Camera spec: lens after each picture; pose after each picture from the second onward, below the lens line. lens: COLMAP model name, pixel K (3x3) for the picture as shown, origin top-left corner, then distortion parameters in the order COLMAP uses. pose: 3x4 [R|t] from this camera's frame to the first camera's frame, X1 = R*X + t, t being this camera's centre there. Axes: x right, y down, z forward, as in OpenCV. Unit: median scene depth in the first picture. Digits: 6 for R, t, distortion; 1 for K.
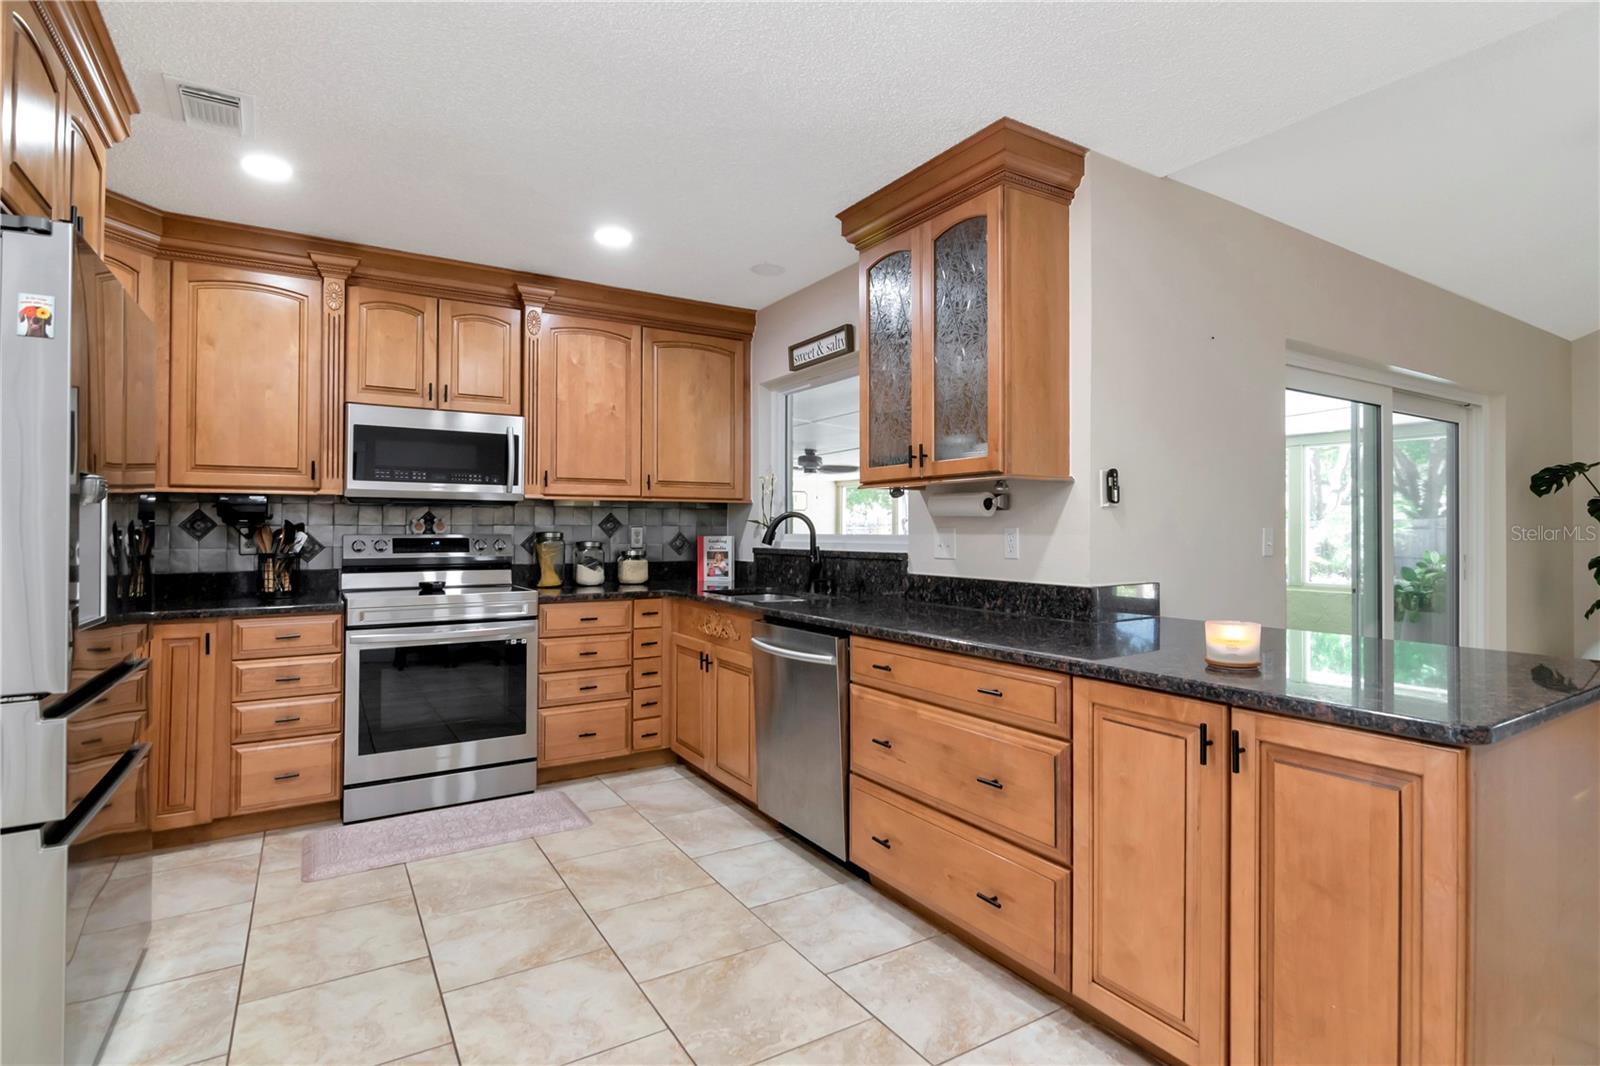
lens RADIAL K [[793.8, 0, 801.0], [0, 793.8, 526.7], [0, 0, 1]] dist [0.000444, -0.000818]
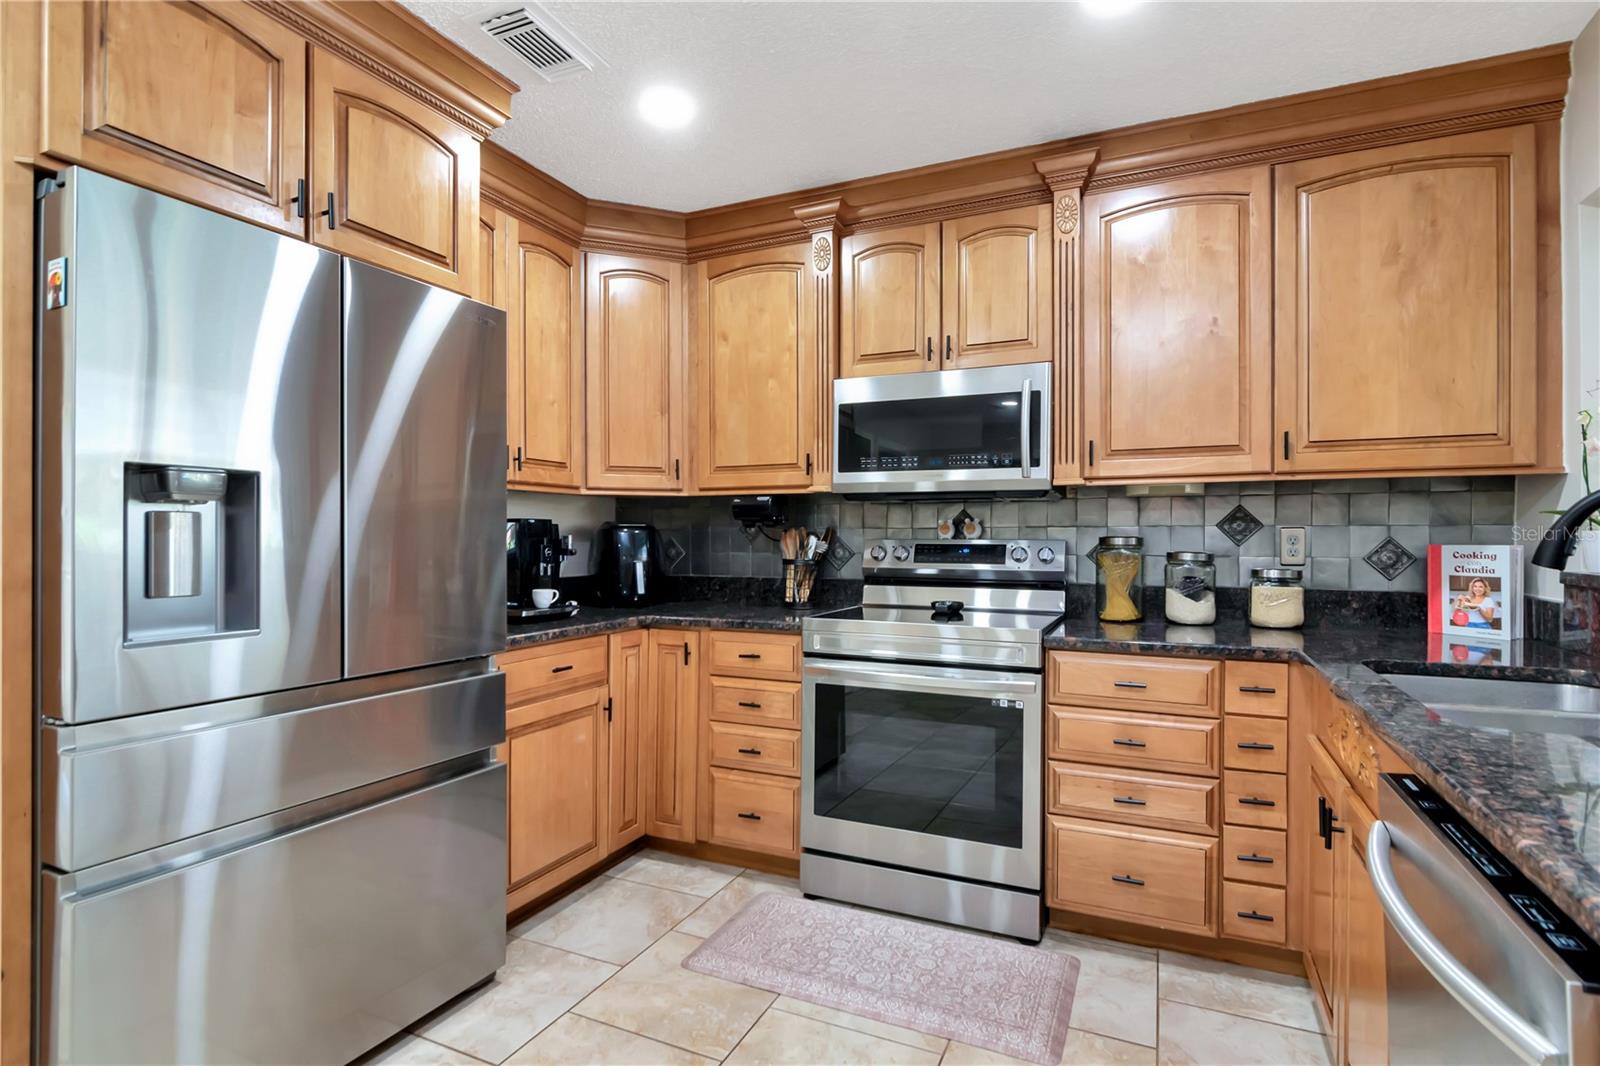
lens RADIAL K [[771.6, 0, 809.9], [0, 771.6, 540.8], [0, 0, 1]] dist [-0.009792, -0.001607]
pose [[0.556741, 0.005495, -0.830668, 0.076028], [0.003935, 0.999949, 0.009253, 0.003961], [0.830677, -0.008420, 0.556691, 0.507800]]
